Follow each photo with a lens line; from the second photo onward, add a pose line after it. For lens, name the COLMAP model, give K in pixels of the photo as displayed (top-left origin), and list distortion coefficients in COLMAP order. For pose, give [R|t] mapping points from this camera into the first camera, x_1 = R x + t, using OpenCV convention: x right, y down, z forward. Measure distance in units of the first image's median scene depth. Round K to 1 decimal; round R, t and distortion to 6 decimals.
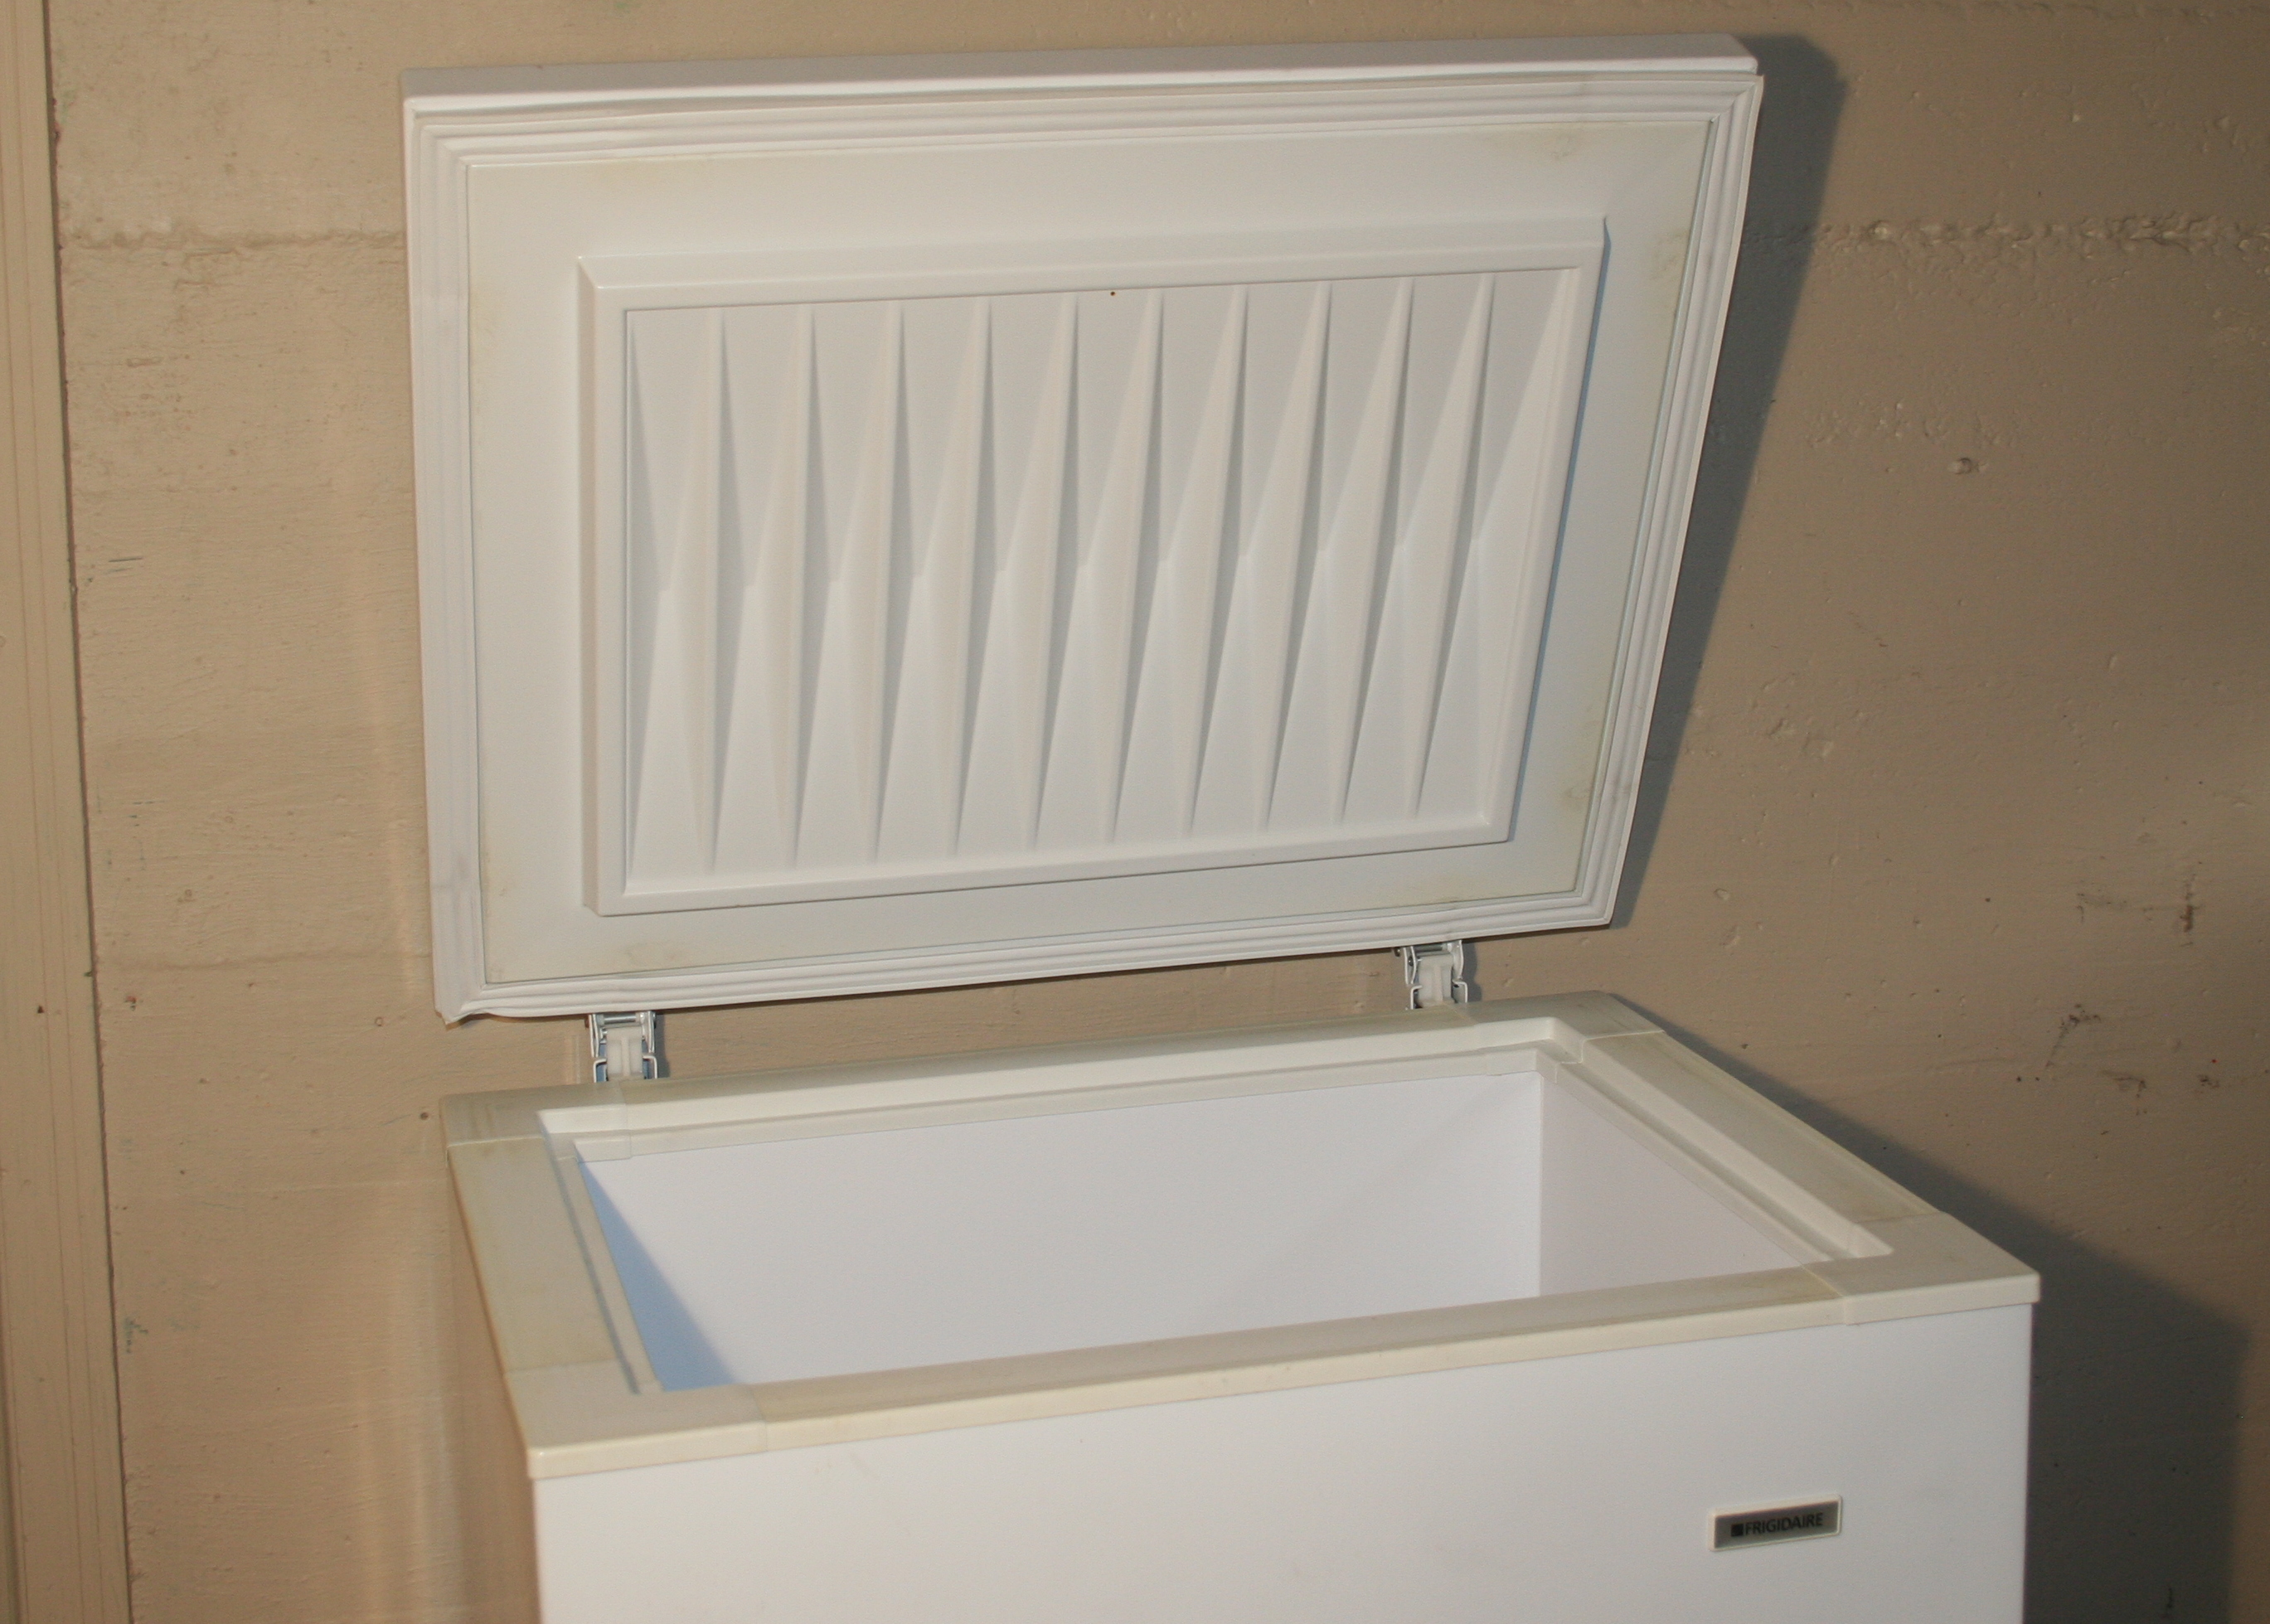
lens RADIAL K [[3450.0, 0, 1131.7], [0, 3450.0, 801.7], [0, 0, 1]] dist [-0.033522, 0.000000]
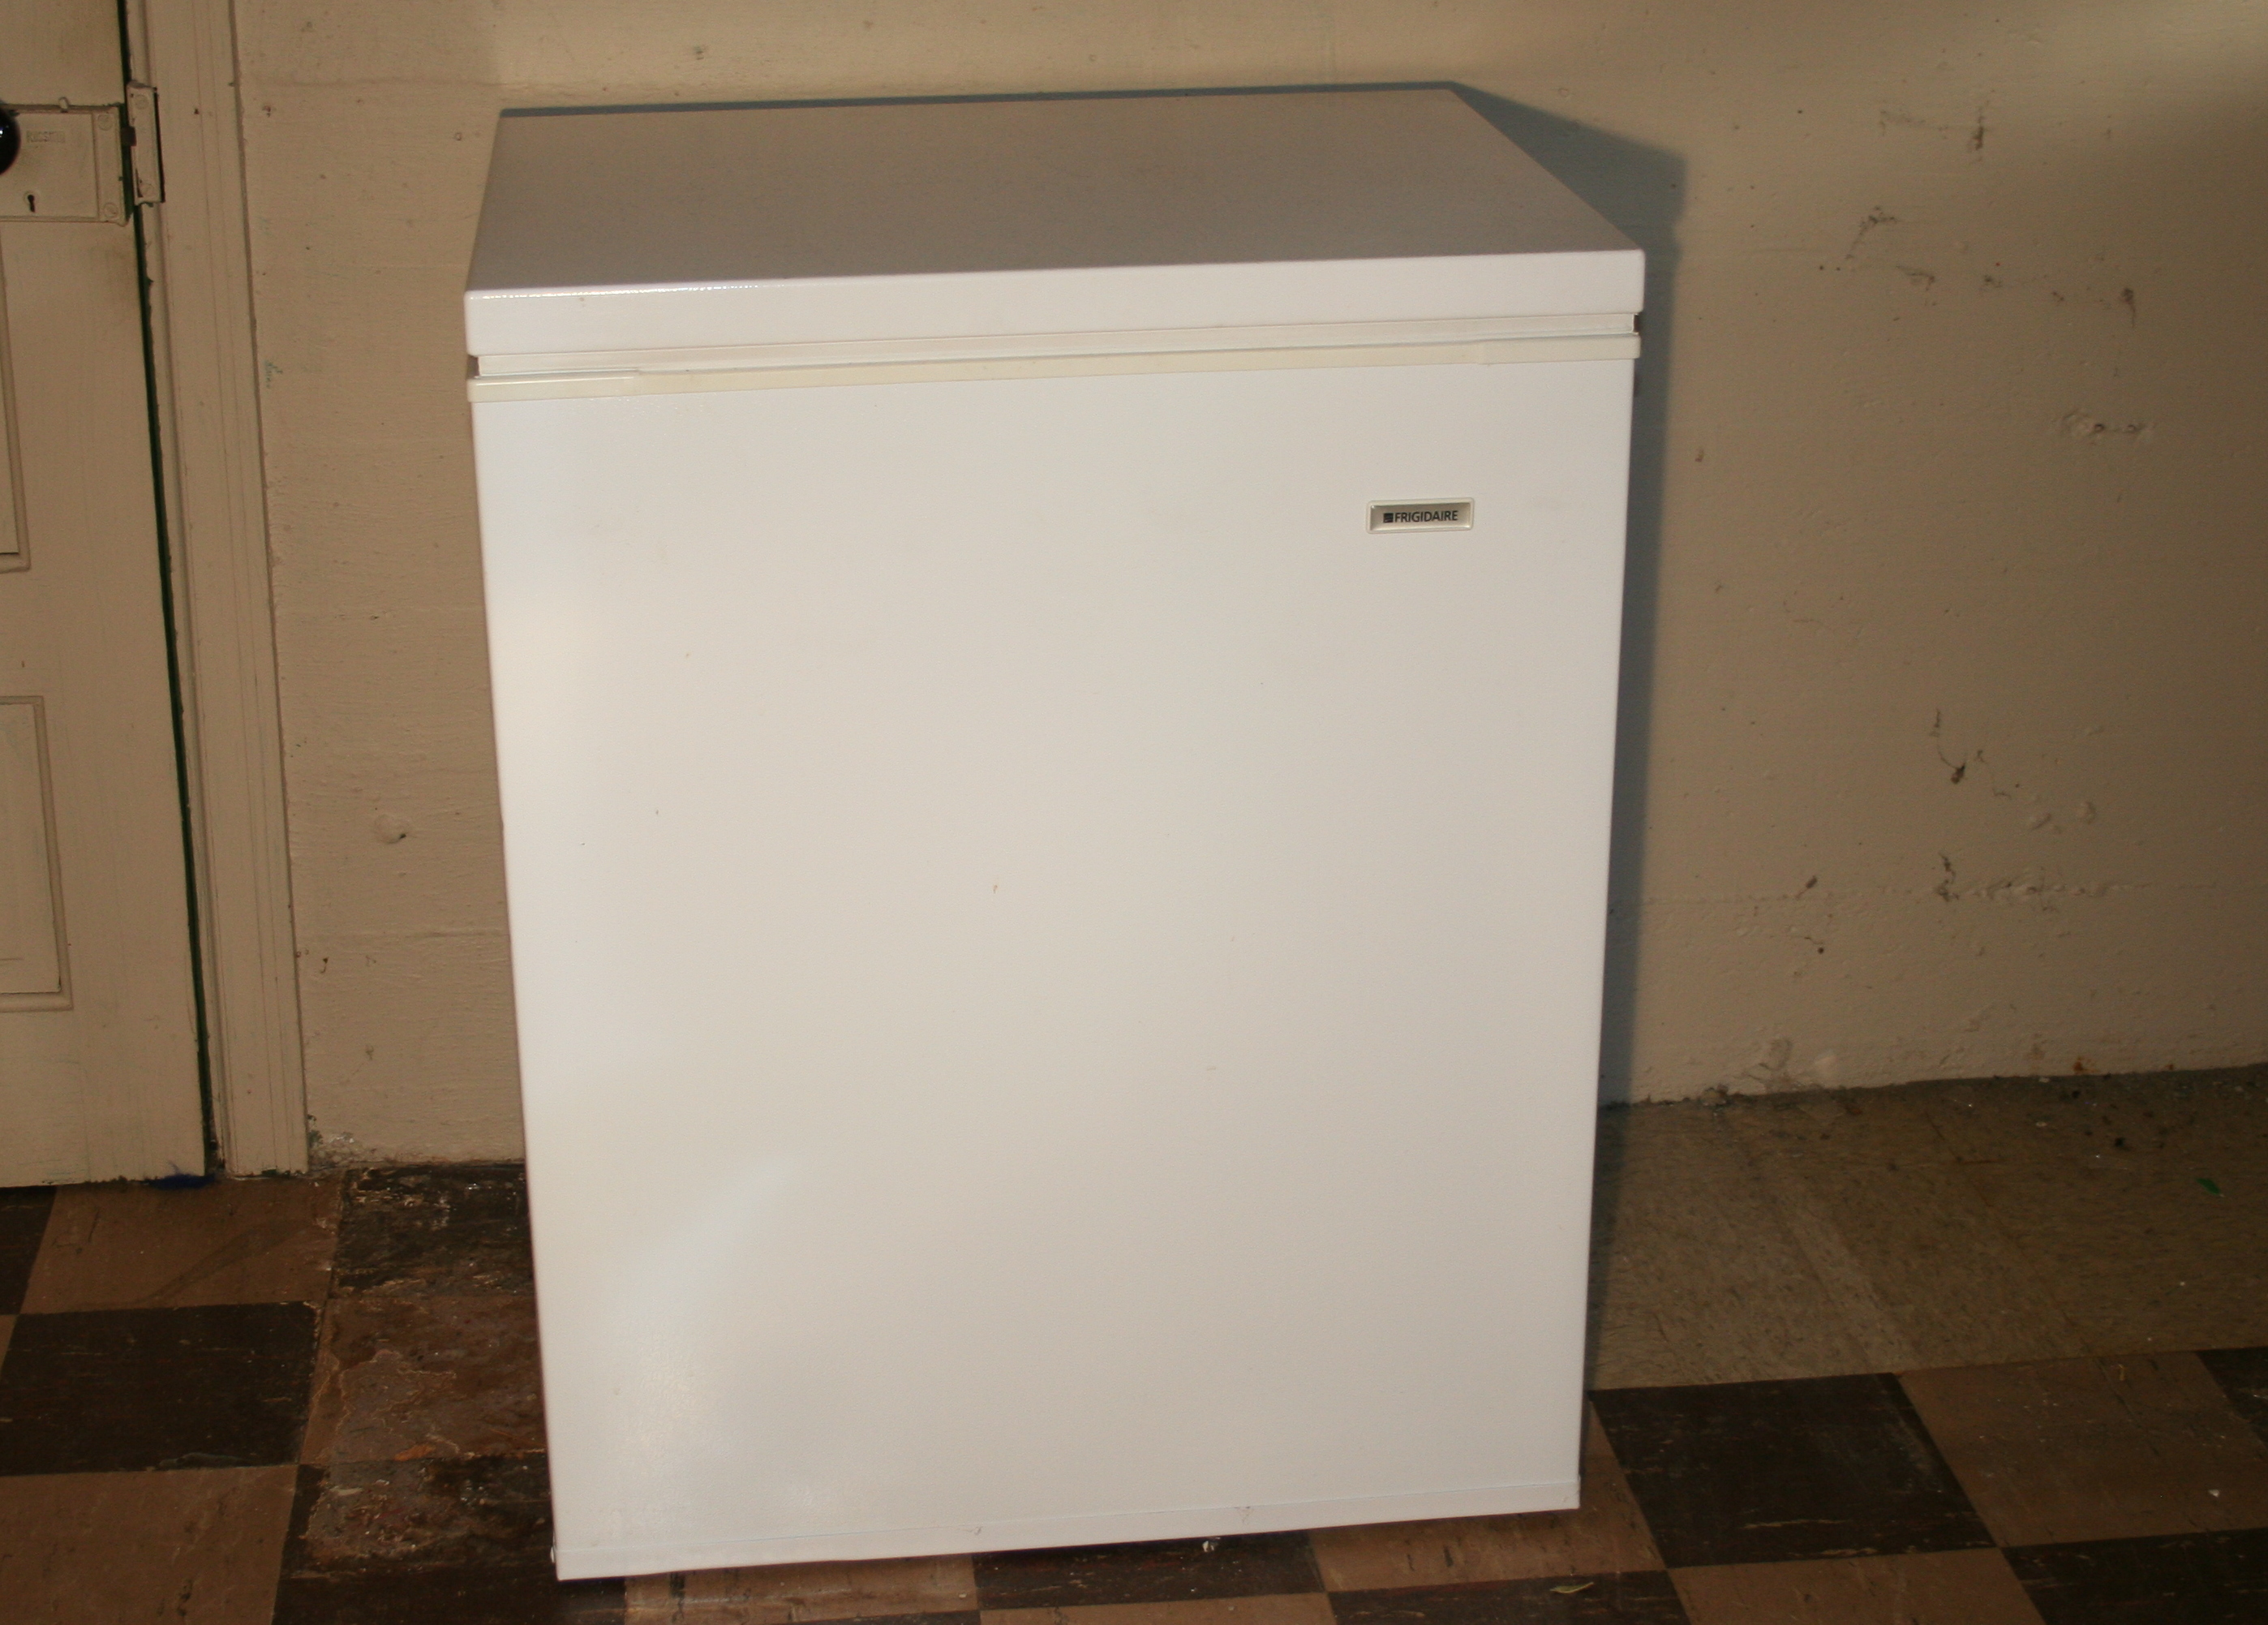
lens RADIAL K [[3447.4, 0, 1138.2], [0, 3447.4, 818.1], [0, 0, 1]] dist [-0.033522, 0.000000]
pose [[0.991608, 0.061718, -0.113602, 0.192139], [-0.041588, 0.984267, 0.171722, 0.083063], [0.122413, -0.165556, 0.978574, -0.260196]]
